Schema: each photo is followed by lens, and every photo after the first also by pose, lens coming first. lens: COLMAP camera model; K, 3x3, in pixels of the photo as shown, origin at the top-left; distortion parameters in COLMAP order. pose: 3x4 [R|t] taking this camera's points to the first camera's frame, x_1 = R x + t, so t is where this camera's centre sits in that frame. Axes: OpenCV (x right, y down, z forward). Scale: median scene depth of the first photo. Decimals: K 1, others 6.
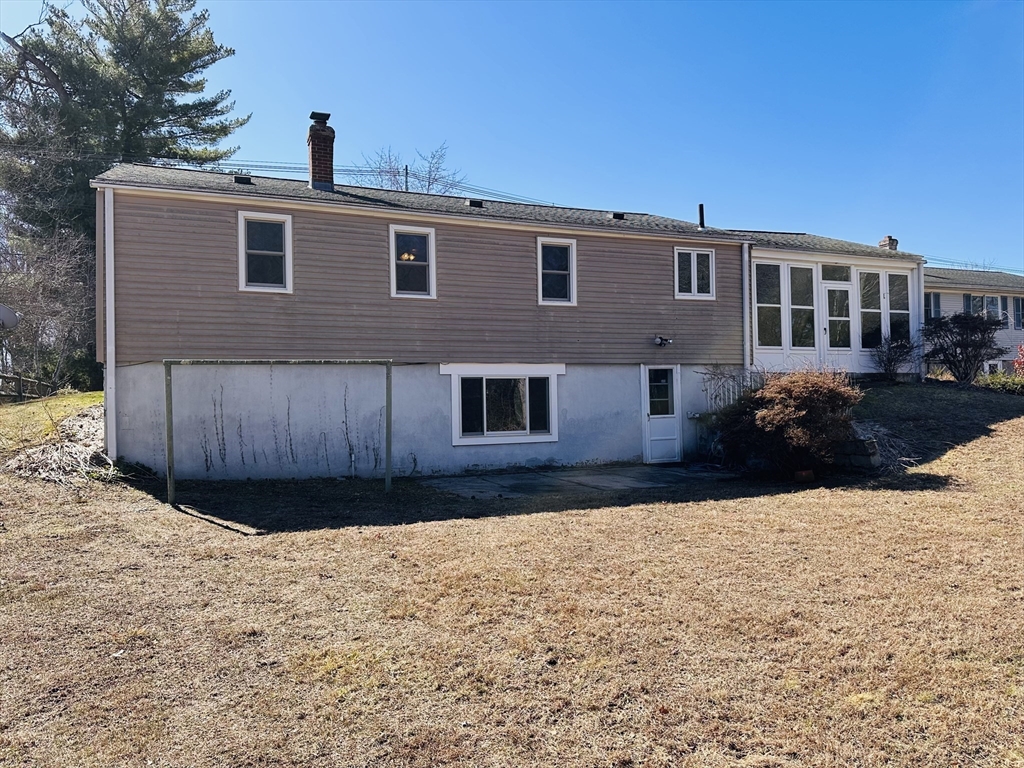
lens RADIAL K [[704.0, 0, 502.3], [0, 704.0, 379.2], [0, 0, 1]] dist [0.053390, -0.048574]
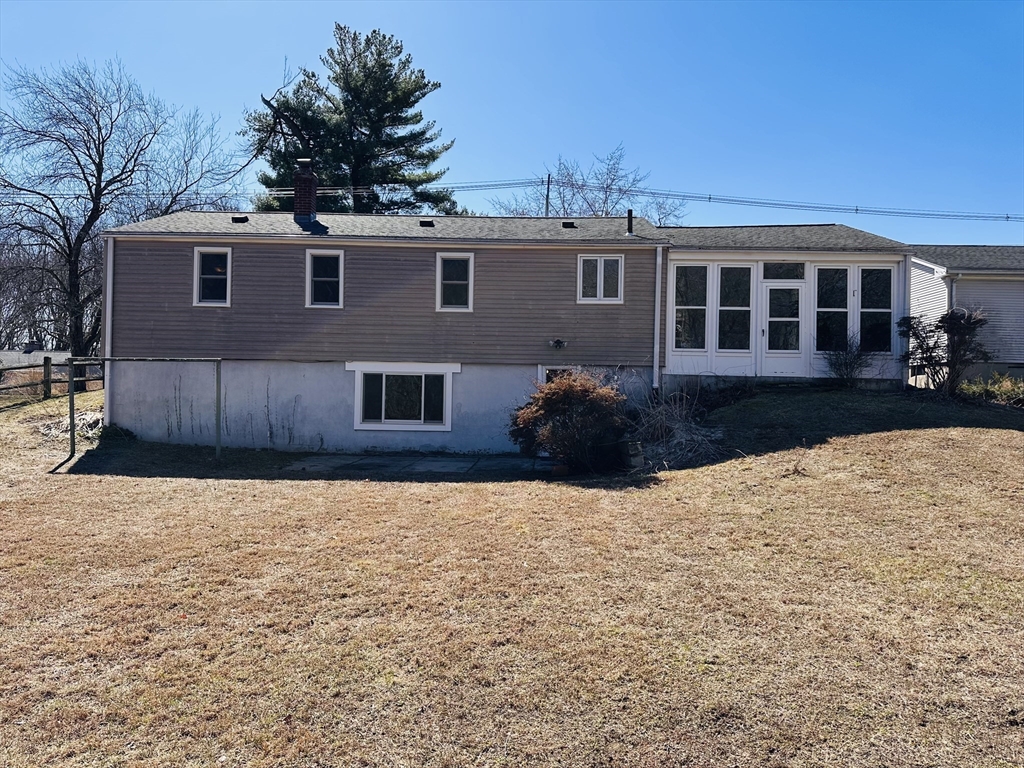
lens RADIAL K [[704.0, 0, 517.8], [0, 704.0, 385.9], [0, 0, 1]] dist [0.053390, -0.048574]
pose [[0.919829, 0.027221, -0.391374, 0.592455], [-0.020866, 0.999572, 0.020482, -0.010279], [0.391765, -0.010674, 0.920004, -0.006738]]
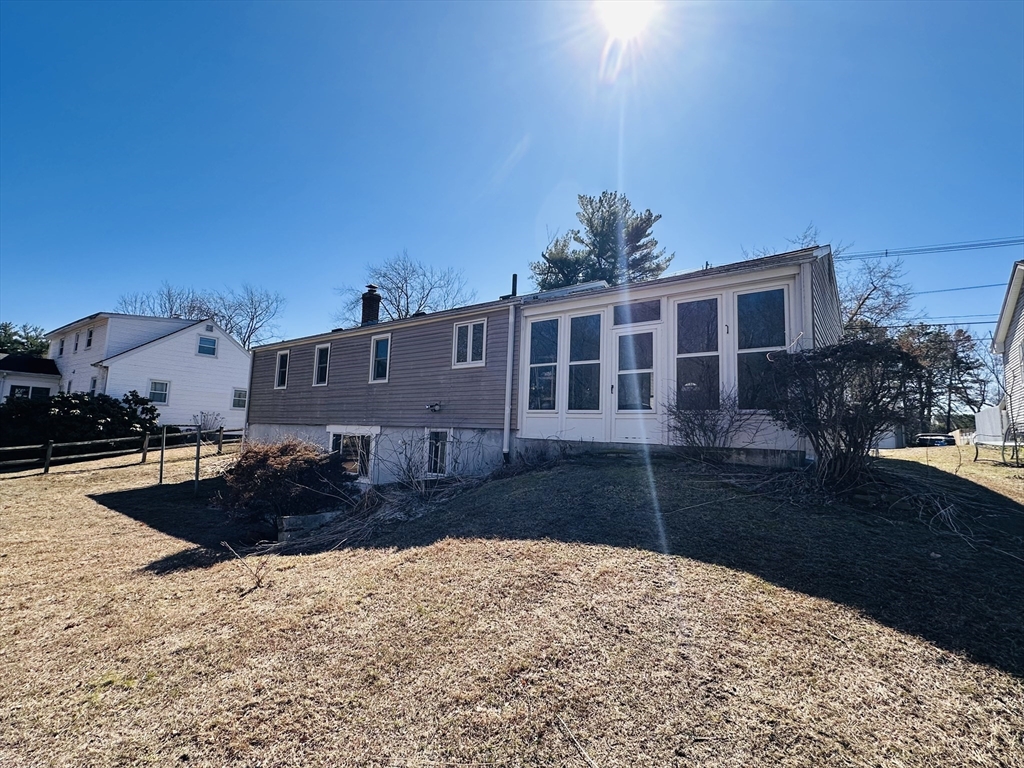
lens RADIAL K [[482.5, 0, 514.4], [0, 482.5, 376.2], [0, 0, 1]] dist [0.003160, 0.000092]
pose [[0.509214, -0.073874, -0.857464, 0.967136], [-0.024678, 0.994646, -0.100347, -0.028941], [0.860286, 0.072258, 0.504665, 0.717475]]
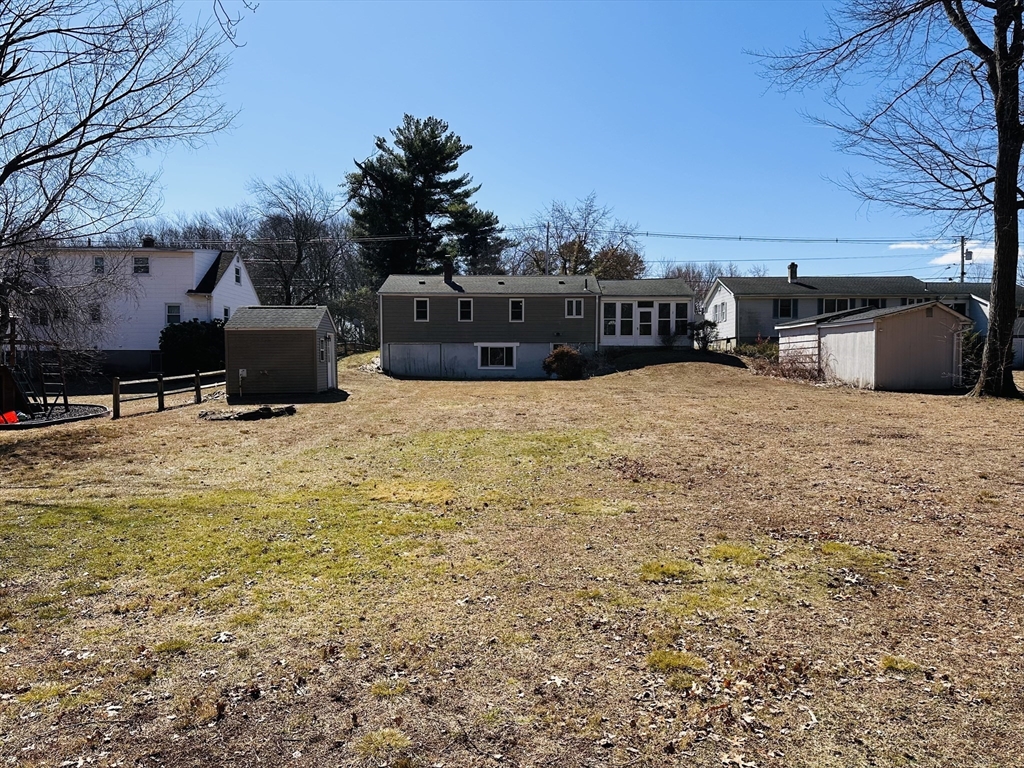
lens RADIAL K [[704.0, 0, 513.8], [0, 704.0, 389.9], [0, 0, 1]] dist [0.053390, -0.048574]
pose [[0.922131, 0.032834, -0.385482, 1.132784], [-0.004733, 0.997275, 0.073623, -0.038979], [0.386849, -0.066065, 0.919773, -1.596938]]
